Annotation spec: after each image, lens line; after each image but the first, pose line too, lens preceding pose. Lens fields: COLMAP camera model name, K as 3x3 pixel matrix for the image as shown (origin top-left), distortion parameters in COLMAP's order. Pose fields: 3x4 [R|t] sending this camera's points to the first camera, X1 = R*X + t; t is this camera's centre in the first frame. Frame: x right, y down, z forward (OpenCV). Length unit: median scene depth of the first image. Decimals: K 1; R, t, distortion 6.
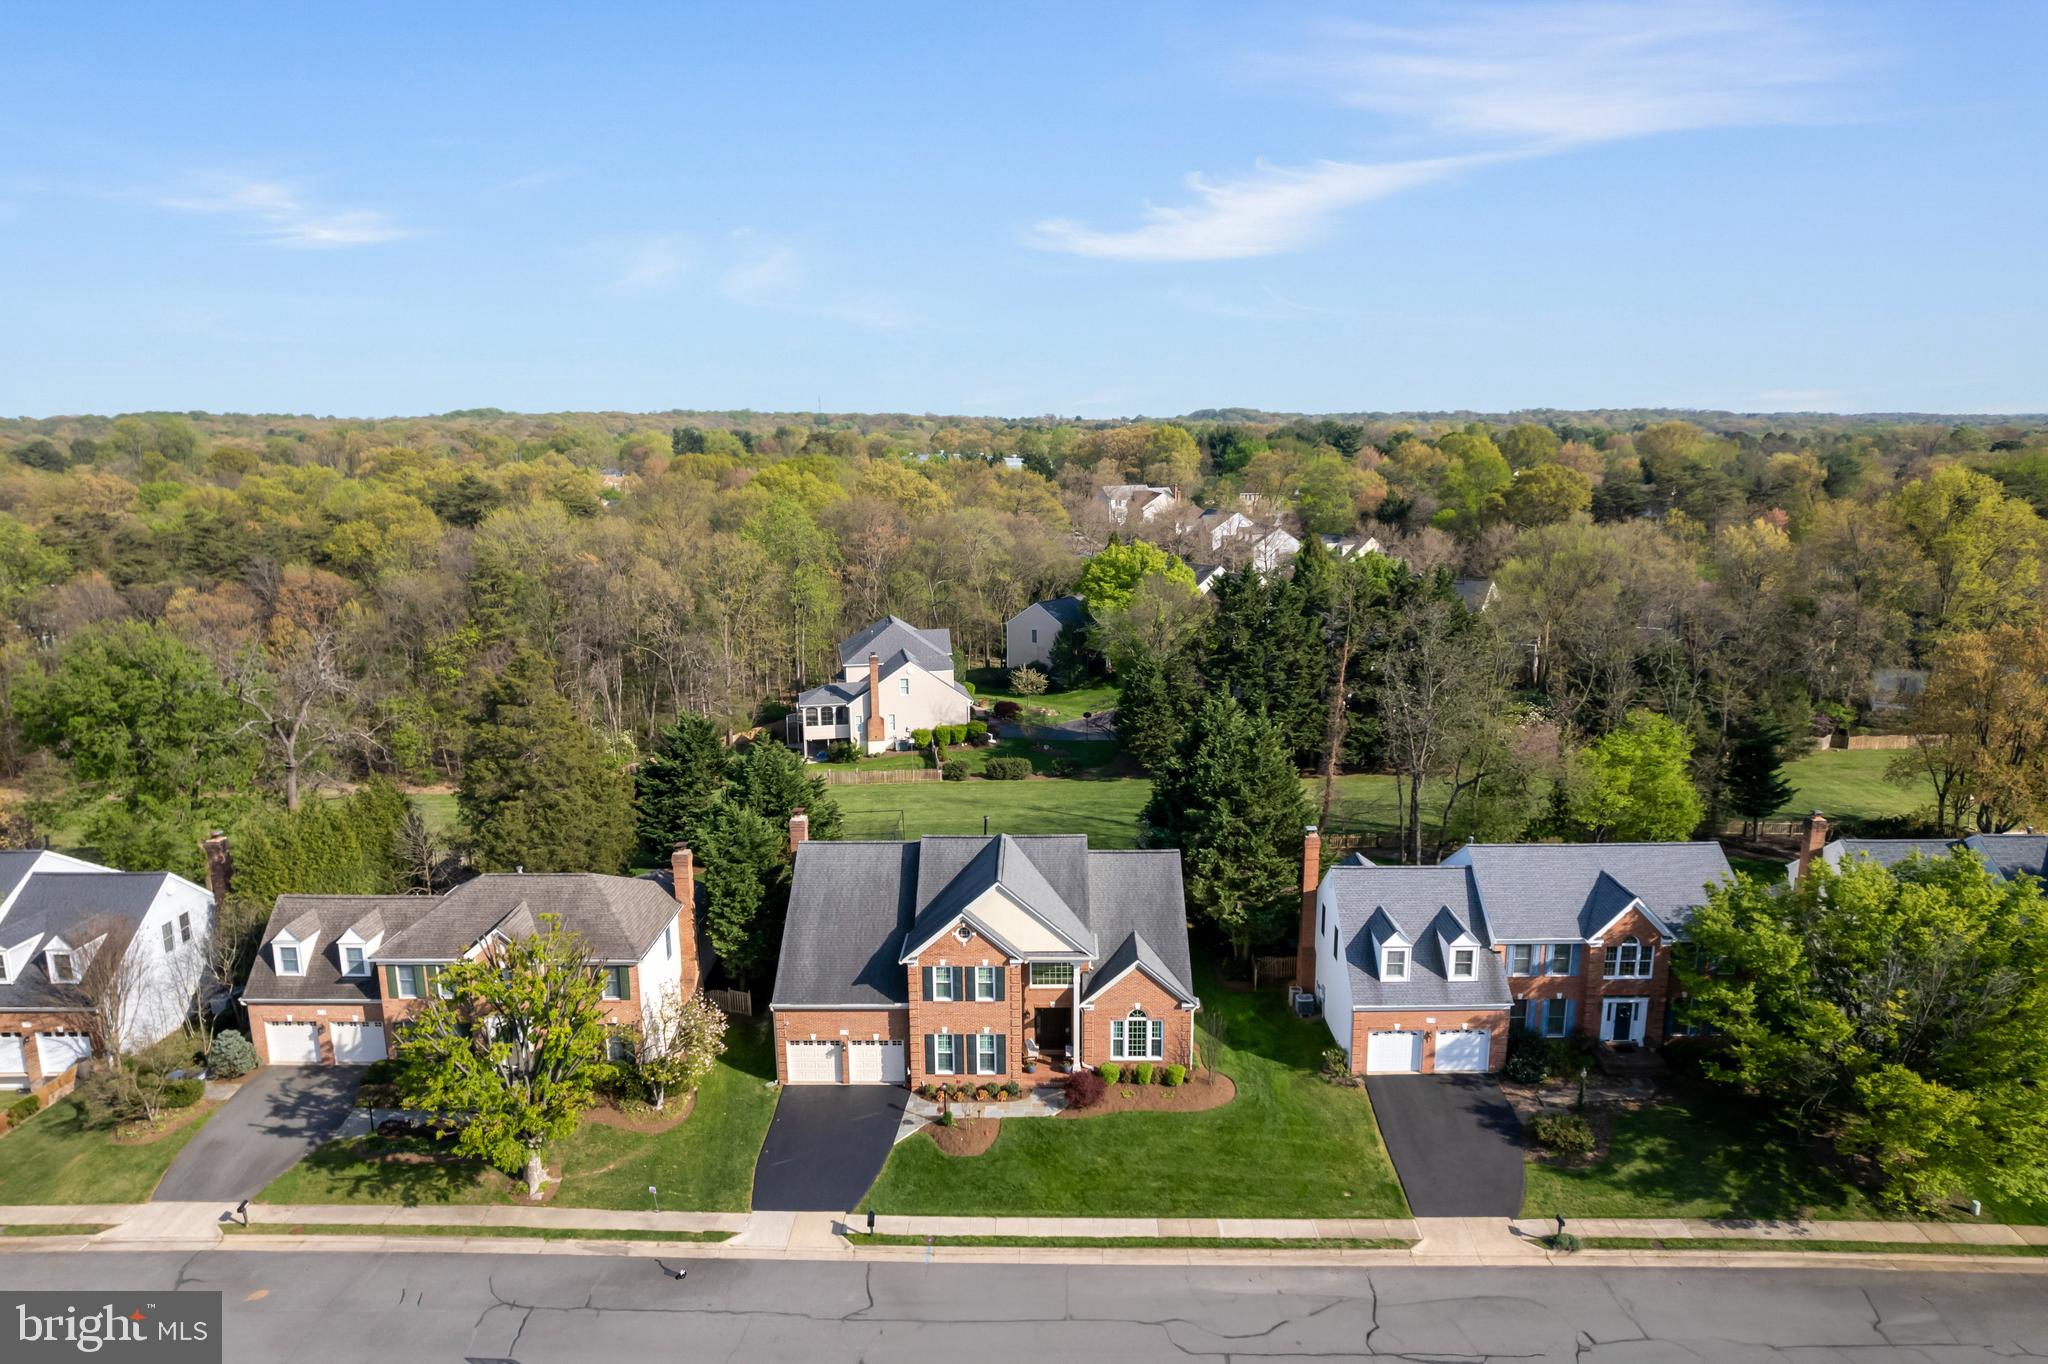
lens RADIAL K [[1317.6, 0, 1024.6], [0, 1317.6, 683.7], [0, 0, 1]] dist [-0.070856, 0.059561]
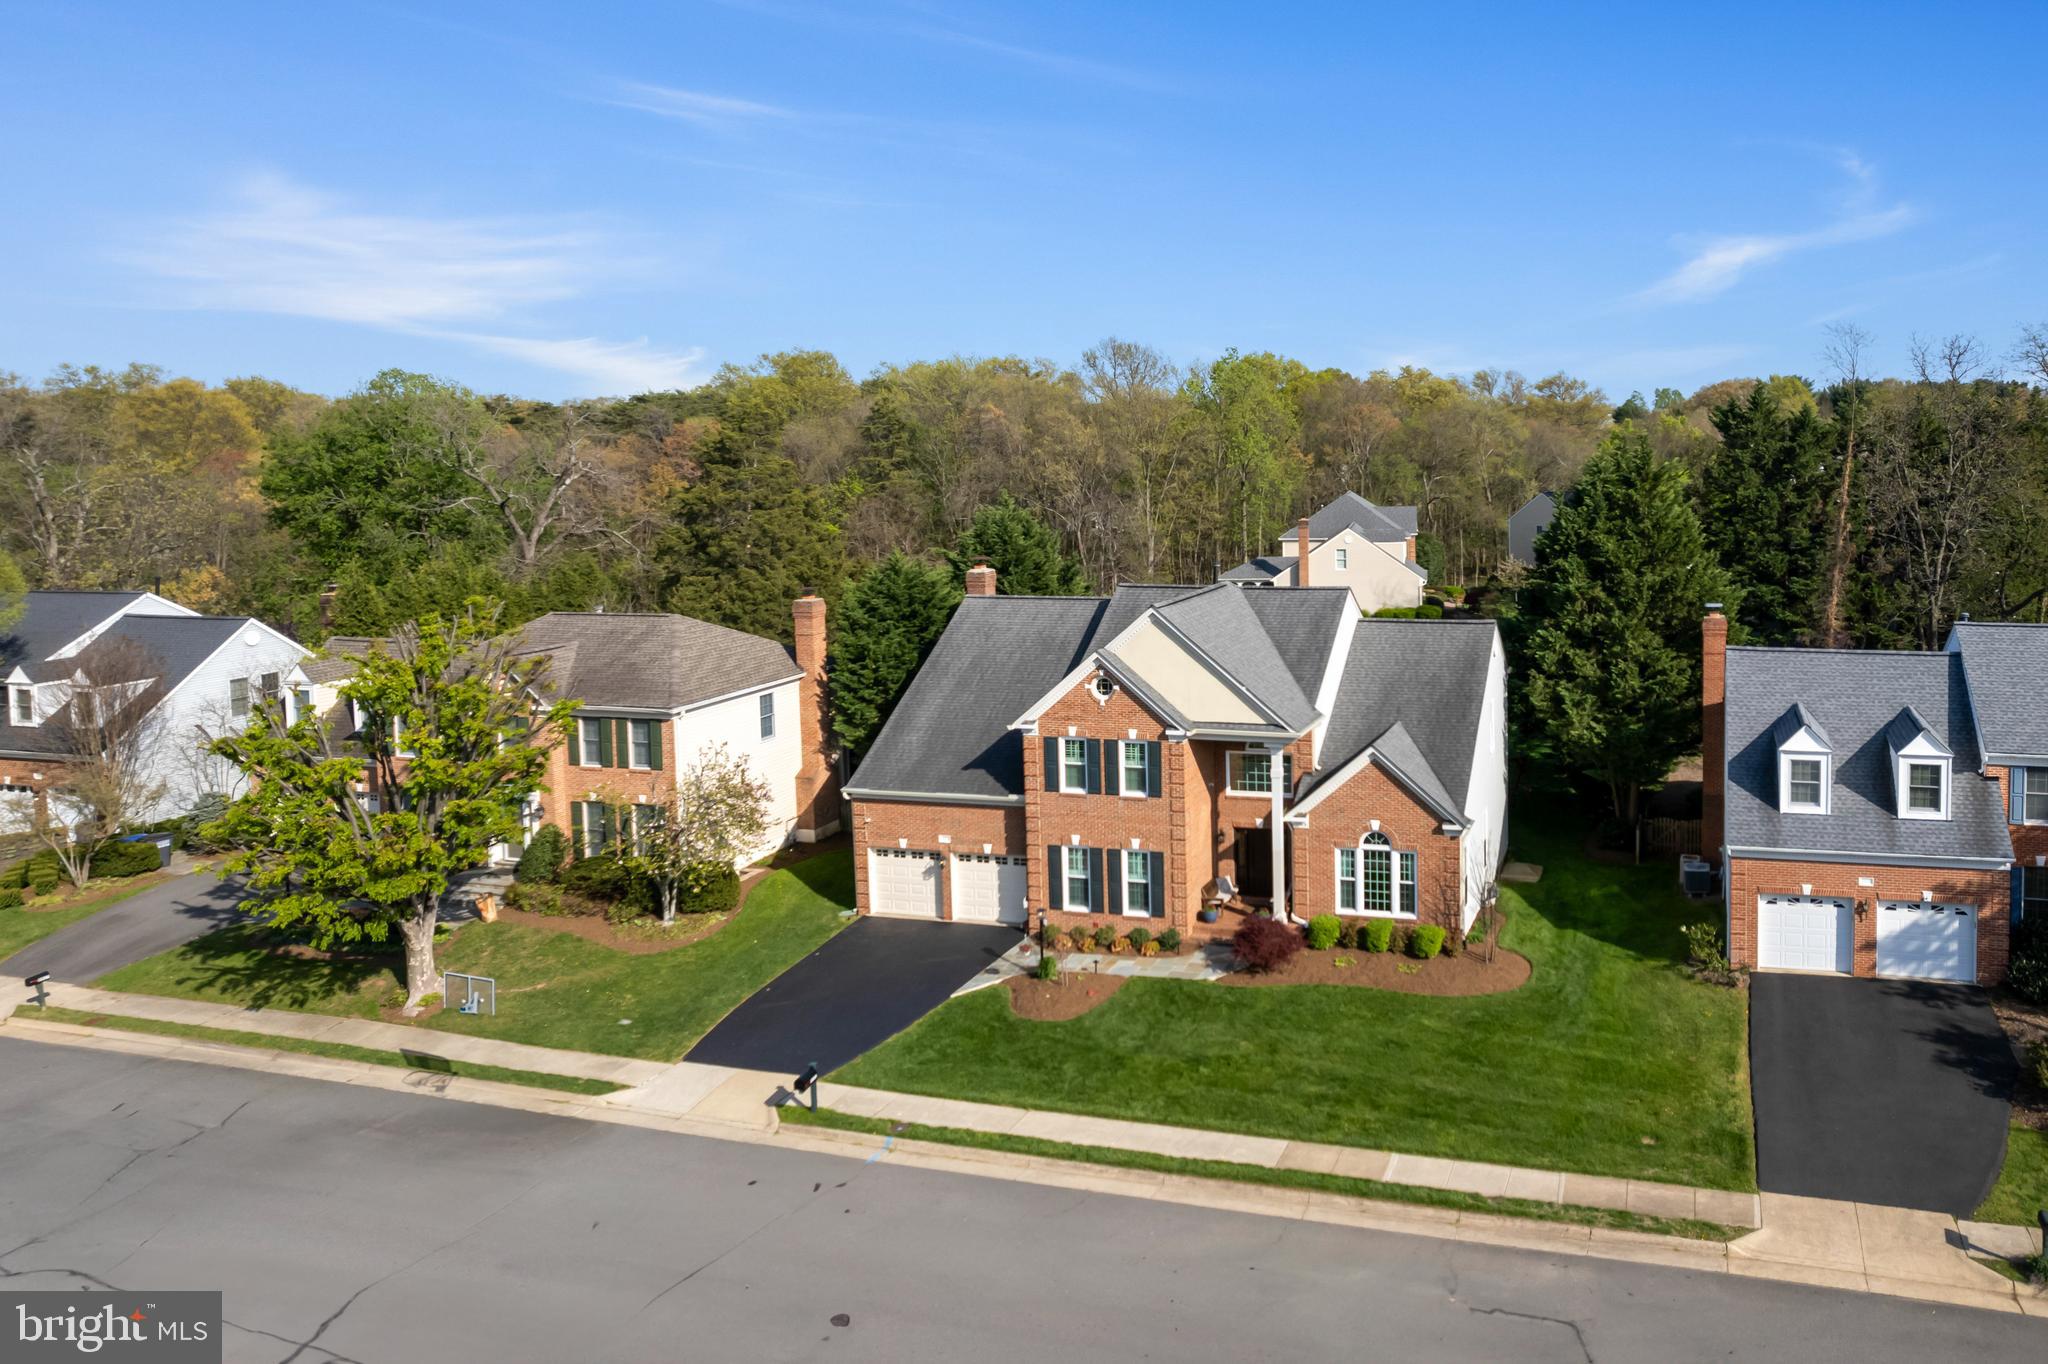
lens RADIAL K [[1398.7, 0, 1368.3], [0, 1398.7, 553.6], [0, 0, 1]] dist [-0.032243, 0.004440]
pose [[0.978173, 0.016607, -0.207127, 0.219963], [-0.039311, 0.993590, -0.105985, 0.187291], [0.204040, 0.111814, 0.972556, 0.332076]]
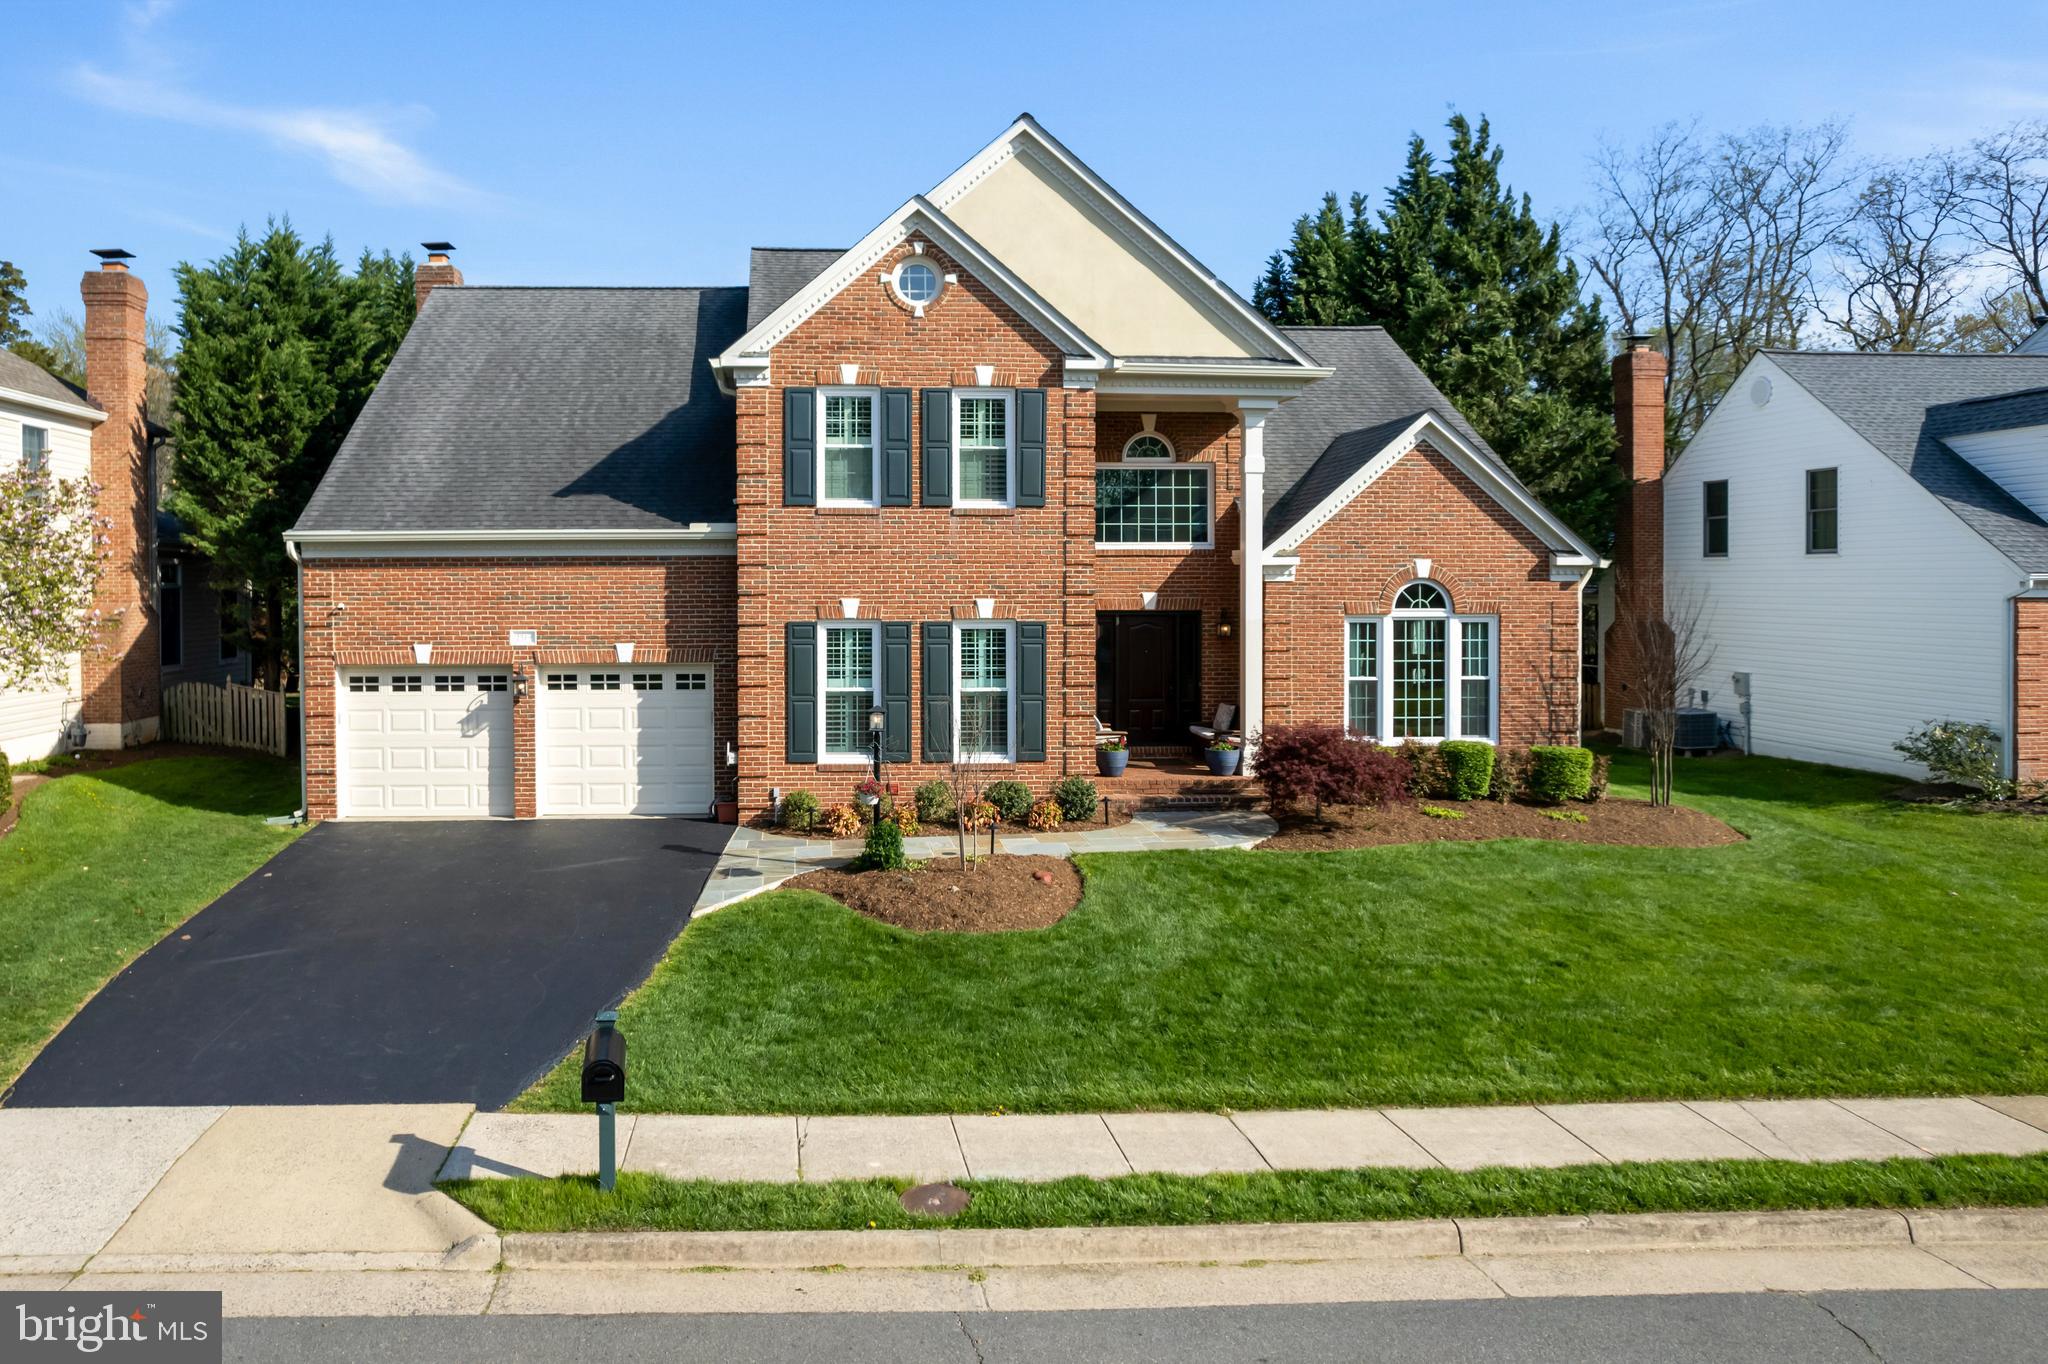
lens RADIAL K [[1383.7, 0, 837.5], [0, 1383.7, 591.2], [0, 0, 1]] dist [-0.052617, 0.019604]
pose [[0.998429, 0.008258, 0.055419, -0.080977], [0.002655, 0.980996, -0.194011, 0.318494], [-0.055968, 0.193854, 0.979433, 0.669287]]
